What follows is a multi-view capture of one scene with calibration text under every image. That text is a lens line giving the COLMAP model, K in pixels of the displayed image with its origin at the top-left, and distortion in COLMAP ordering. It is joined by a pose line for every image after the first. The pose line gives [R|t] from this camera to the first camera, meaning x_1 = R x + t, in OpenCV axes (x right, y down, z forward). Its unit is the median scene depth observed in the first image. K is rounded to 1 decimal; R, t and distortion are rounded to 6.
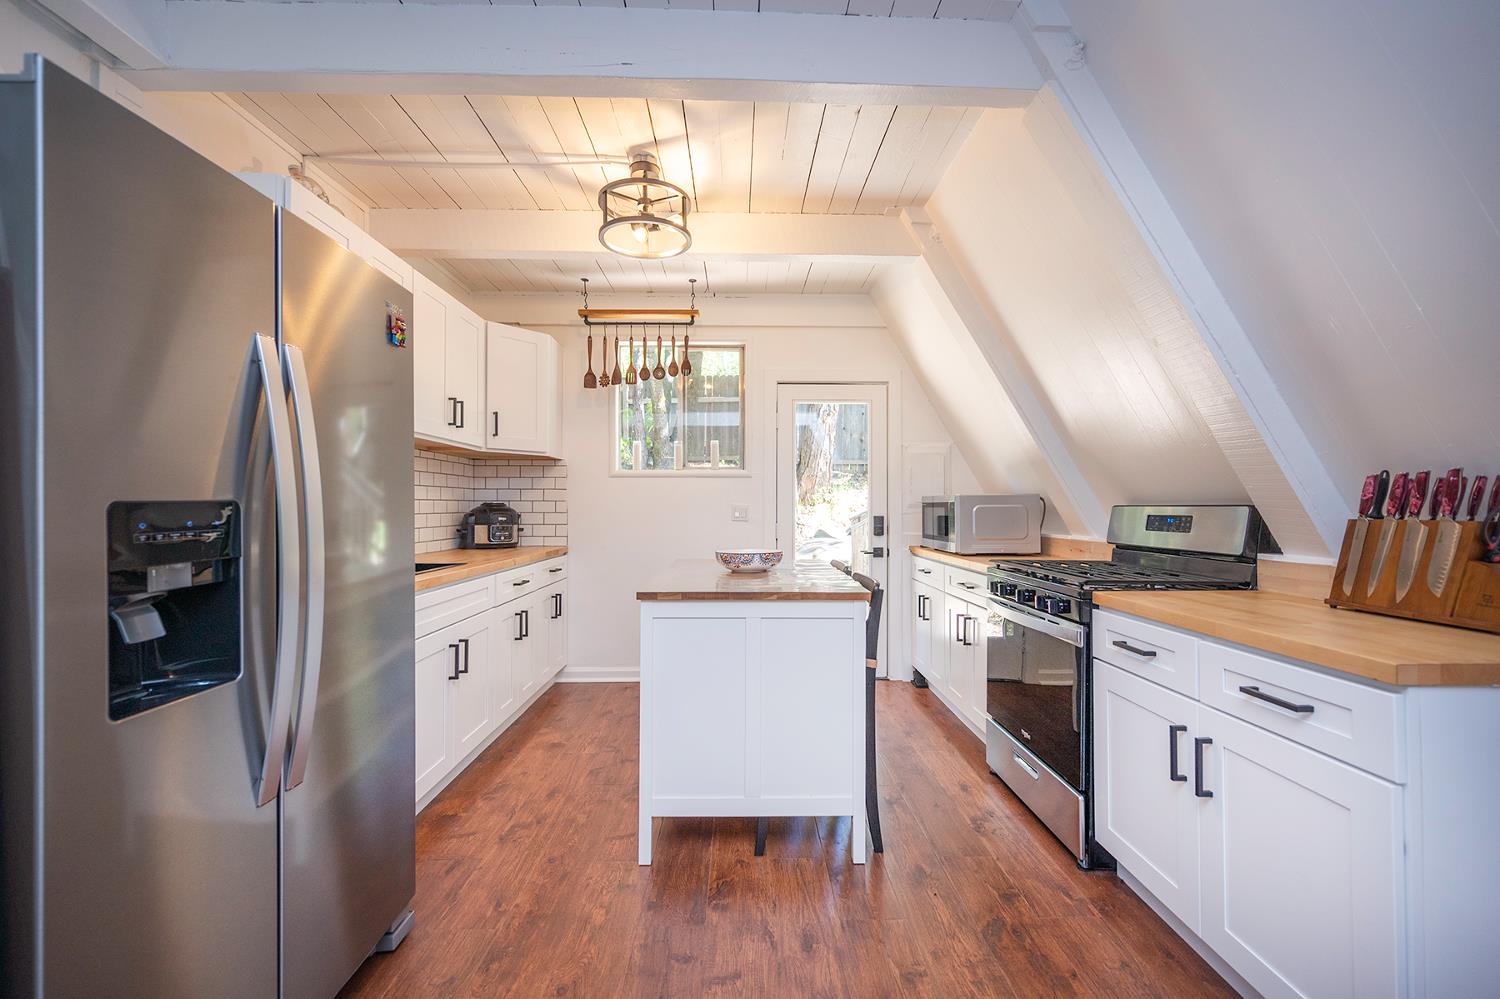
lens RADIAL K [[599.2, 0, 732.9], [0, 599.2, 498.2], [0, 0, 1]] dist [-0.000041, -0.000075]
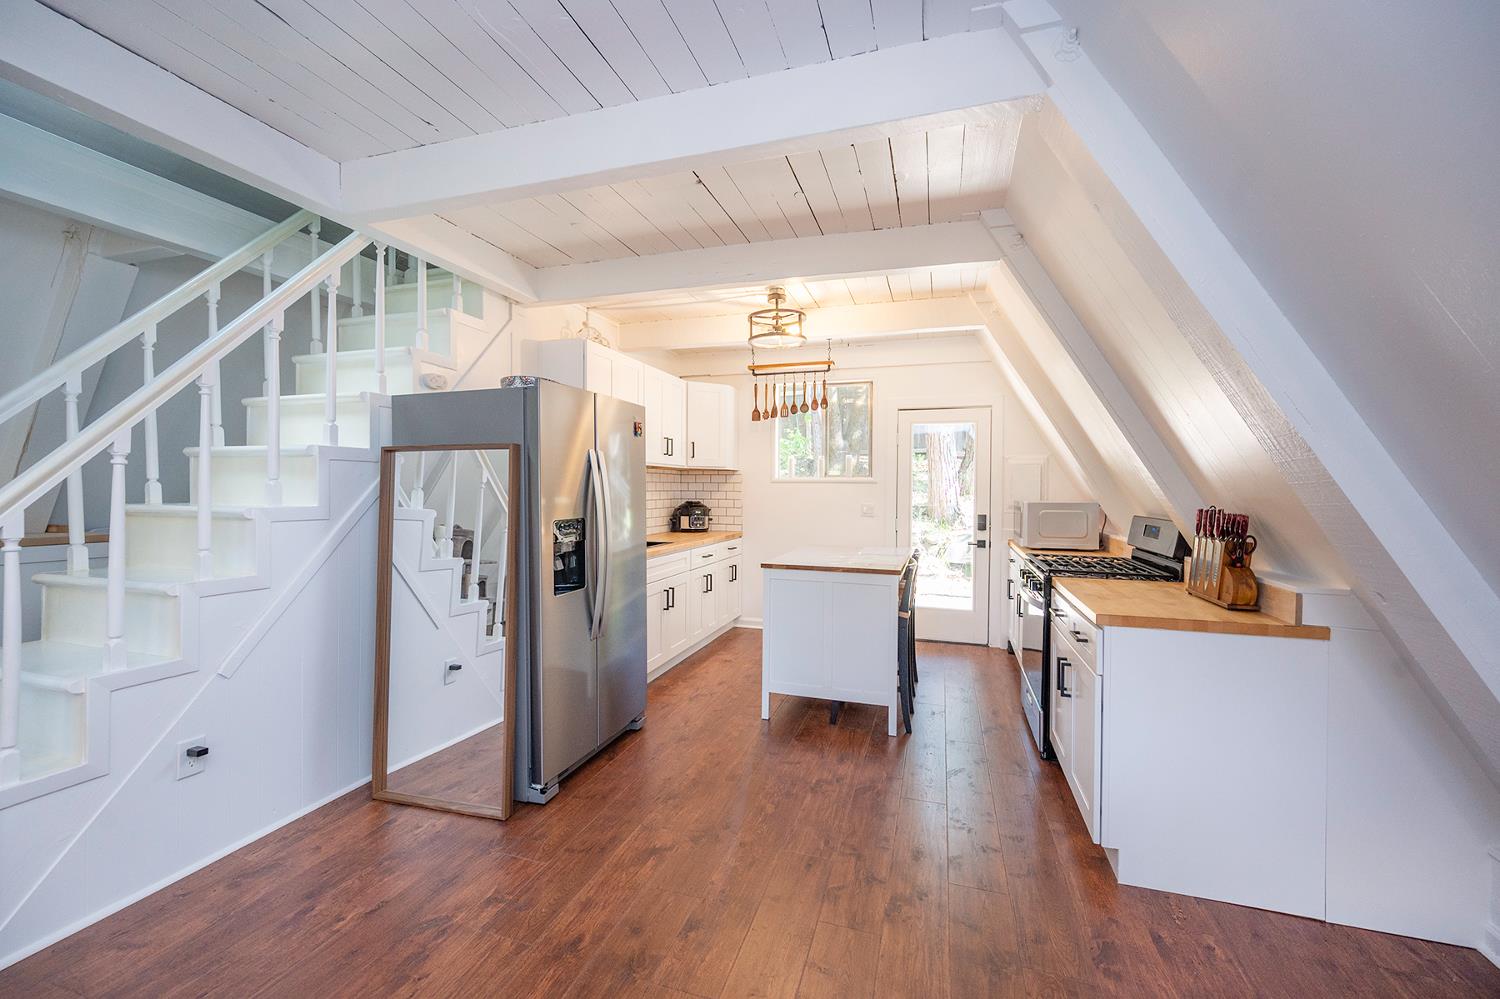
lens RADIAL K [[587.8, 0, 747.5], [0, 587.8, 493.6], [0, 0, 1]] dist [-0.000853, -0.000004]
pose [[0.952444, 0.009964, -0.304552, 0.206022], [-0.002567, 0.999692, 0.024679, -0.057258], [0.304704, -0.022724, 0.952176, -0.409144]]
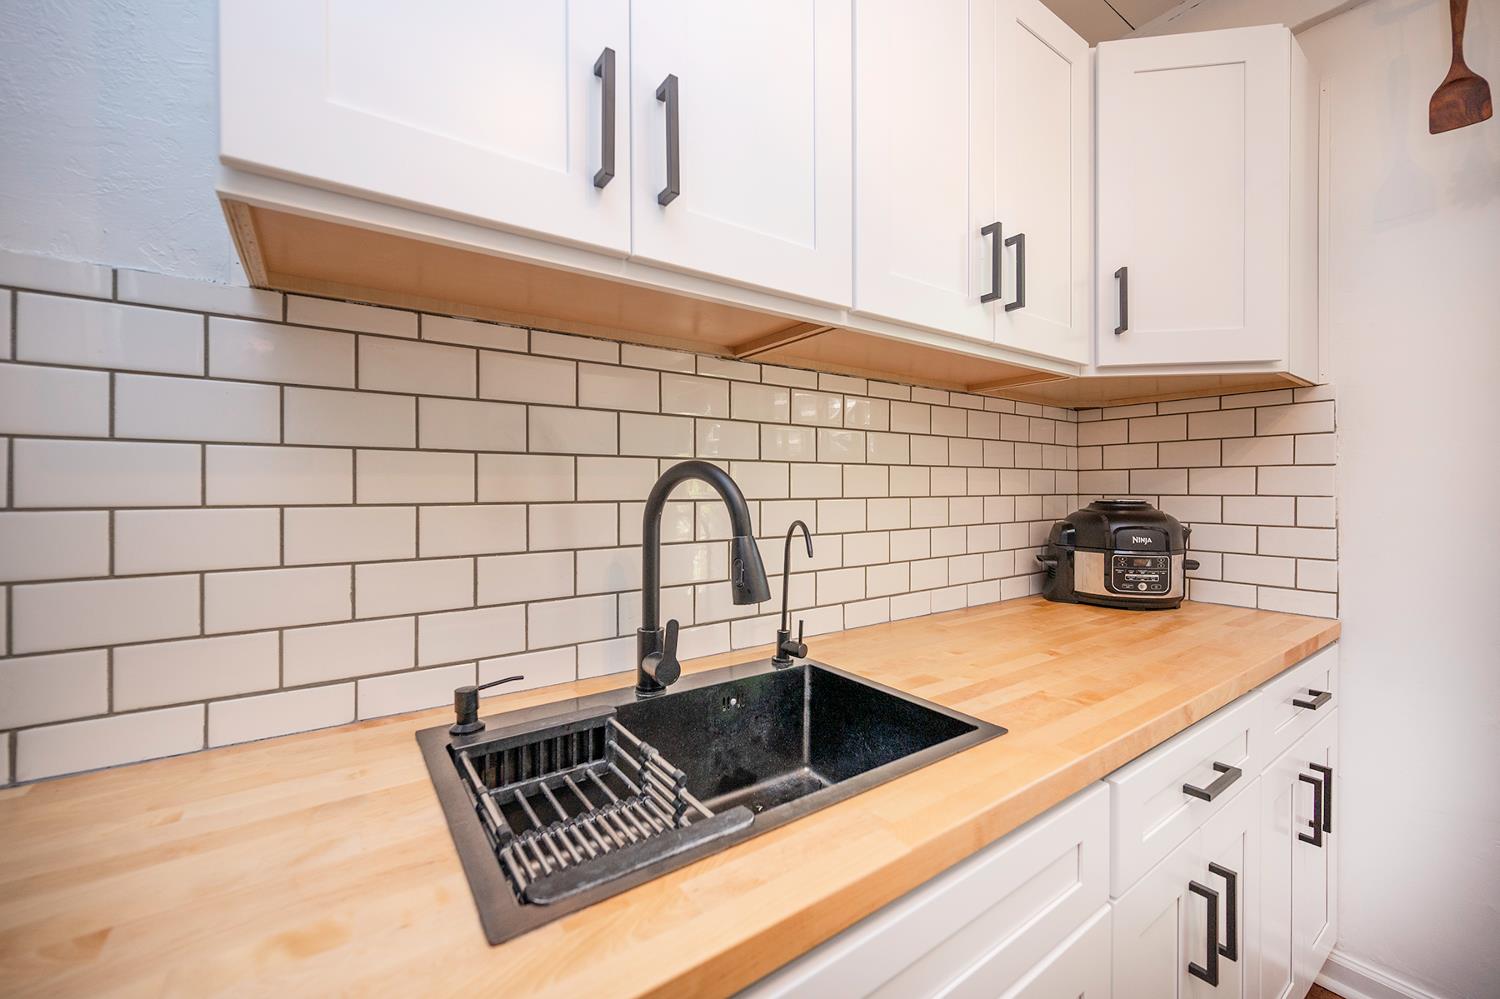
lens RADIAL K [[601.6, 0, 761.7], [0, 601.6, 491.7], [0, 0, 1]] dist [-0.000116, 0.000077]
pose [[0.596207, 0.001235, -0.802830, -0.247576], [0.012959, 0.999854, 0.011162, -0.009281], [0.802726, -0.017059, 0.596104, 0.644783]]
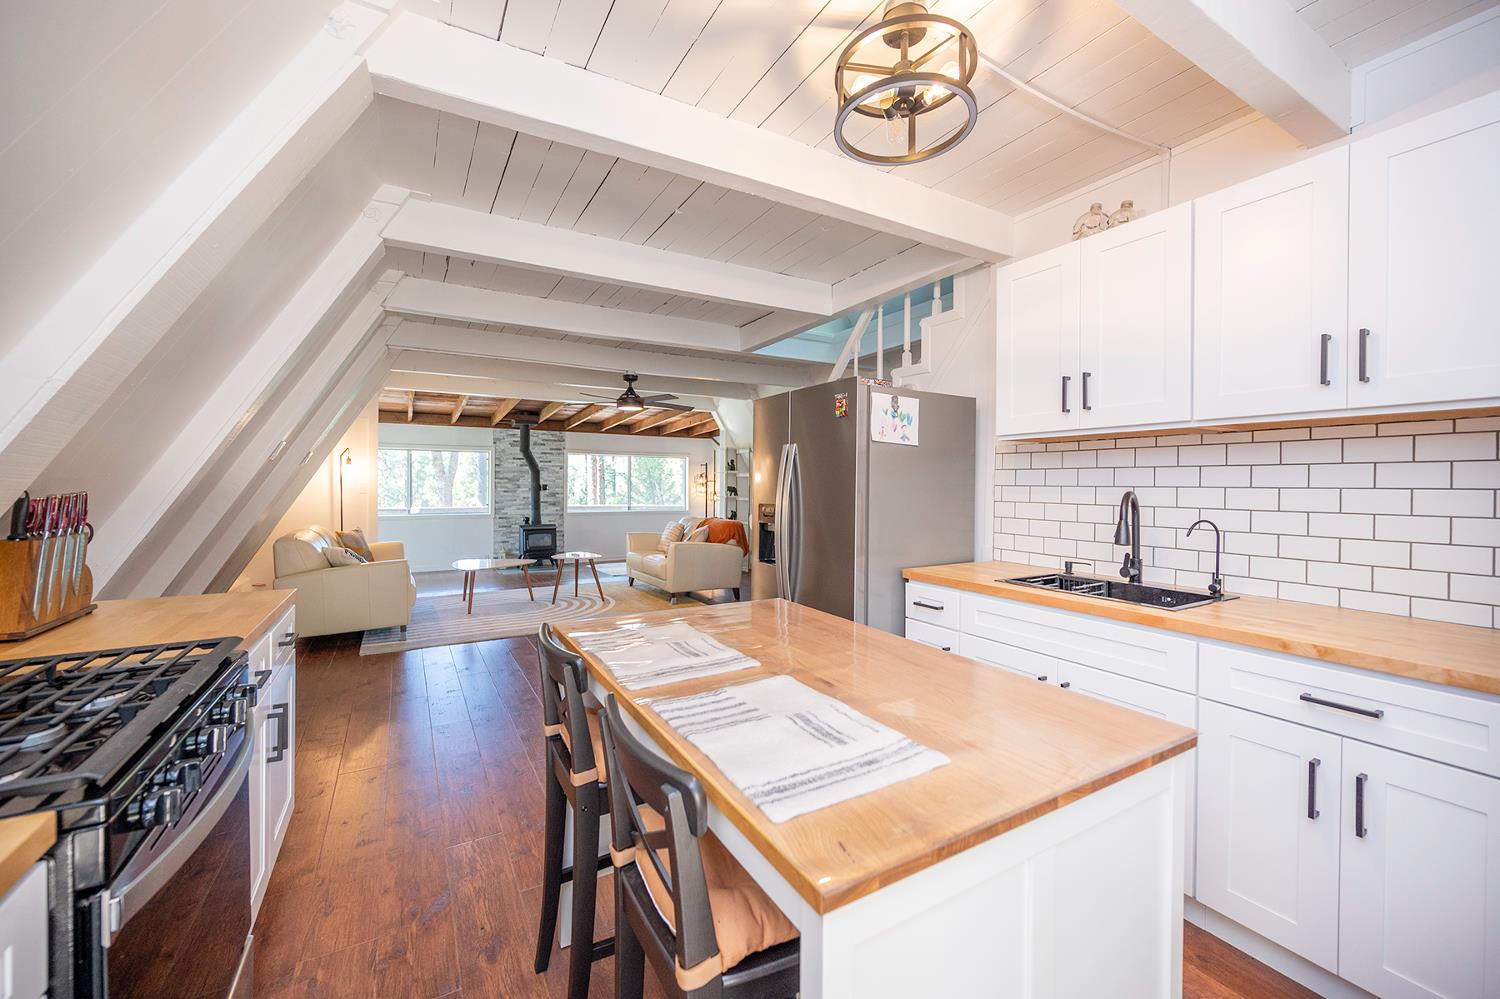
lens RADIAL K [[601.6, 0, 761.7], [0, 601.6, 491.7], [0, 0, 1]] dist [-0.000116, 0.000077]
pose [[-0.859622, 0.008780, -0.510855, 0.265049], [0.007877, 0.999961, 0.003932, -0.027545], [0.510870, -0.000644, -0.859658, 1.239599]]
